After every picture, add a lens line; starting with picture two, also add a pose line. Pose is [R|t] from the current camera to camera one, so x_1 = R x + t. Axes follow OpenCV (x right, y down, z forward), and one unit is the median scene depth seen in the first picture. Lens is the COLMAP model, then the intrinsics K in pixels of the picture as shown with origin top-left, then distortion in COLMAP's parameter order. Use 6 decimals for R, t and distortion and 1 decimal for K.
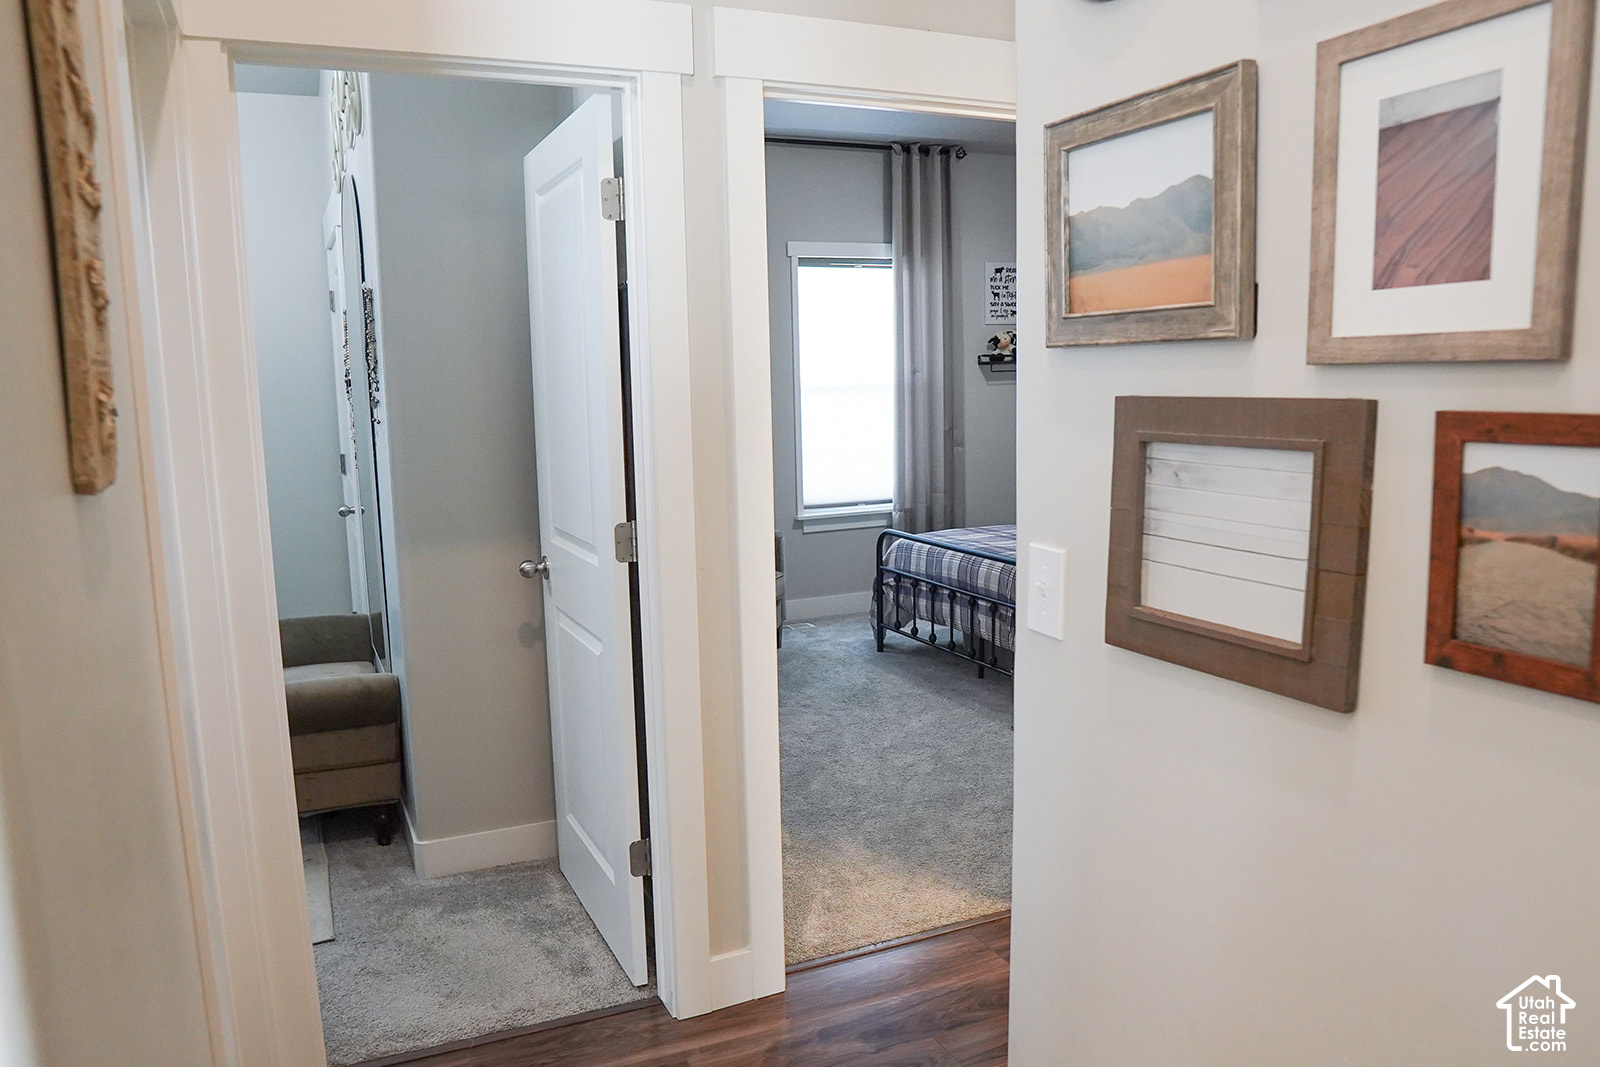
lens RADIAL K [[1127.3, 0, 788.8], [0, 1127.3, 553.4], [0, 0, 1]] dist [-0.110542, 0.070465]
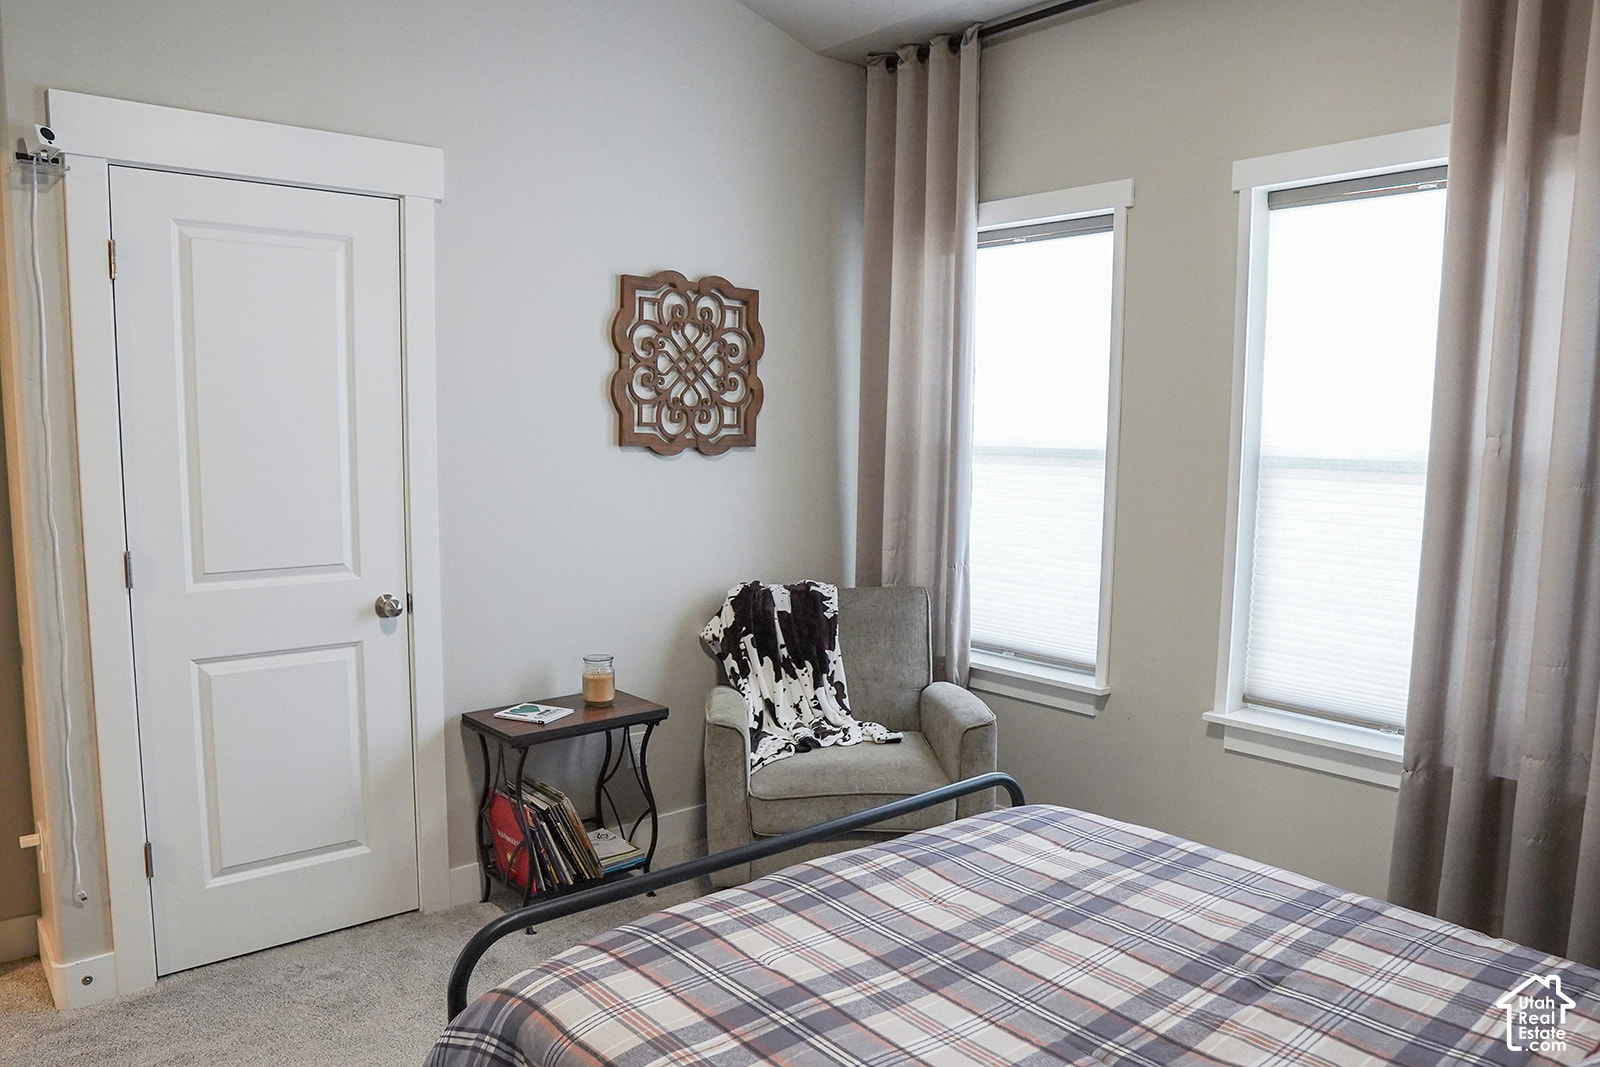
lens RADIAL K [[1127.3, 0, 788.8], [0, 1127.3, 553.4], [0, 0, 1]] dist [-0.110542, 0.070465]
pose [[0.272727, 0.138781, -0.952029, 0.416399], [-0.166191, 0.981462, 0.095462, -0.118242], [0.947629, 0.132184, 0.290736, 0.672397]]
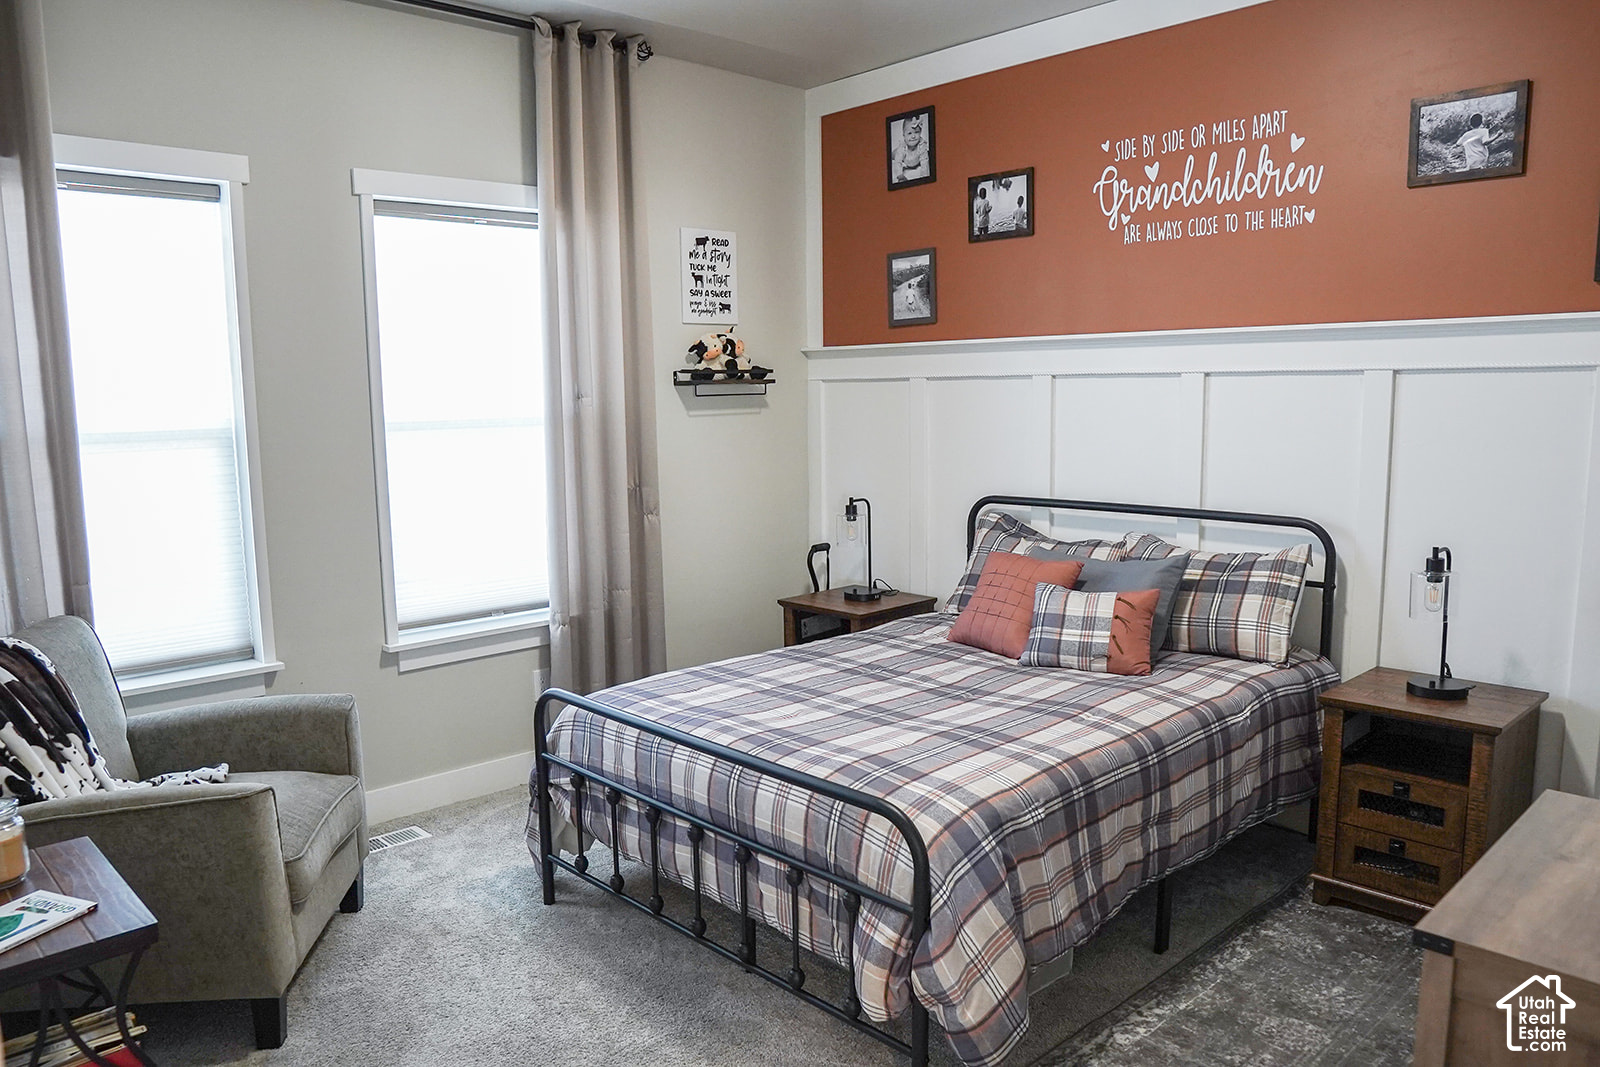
lens RADIAL K [[1127.3, 0, 788.8], [0, 1127.3, 553.4], [0, 0, 1]] dist [-0.110542, 0.070465]
pose [[0.945707, -0.035958, 0.323024, 0.019942], [0.043365, 0.998935, -0.015761, -0.062413], [-0.322113, 0.028913, 0.946259, 0.393419]]
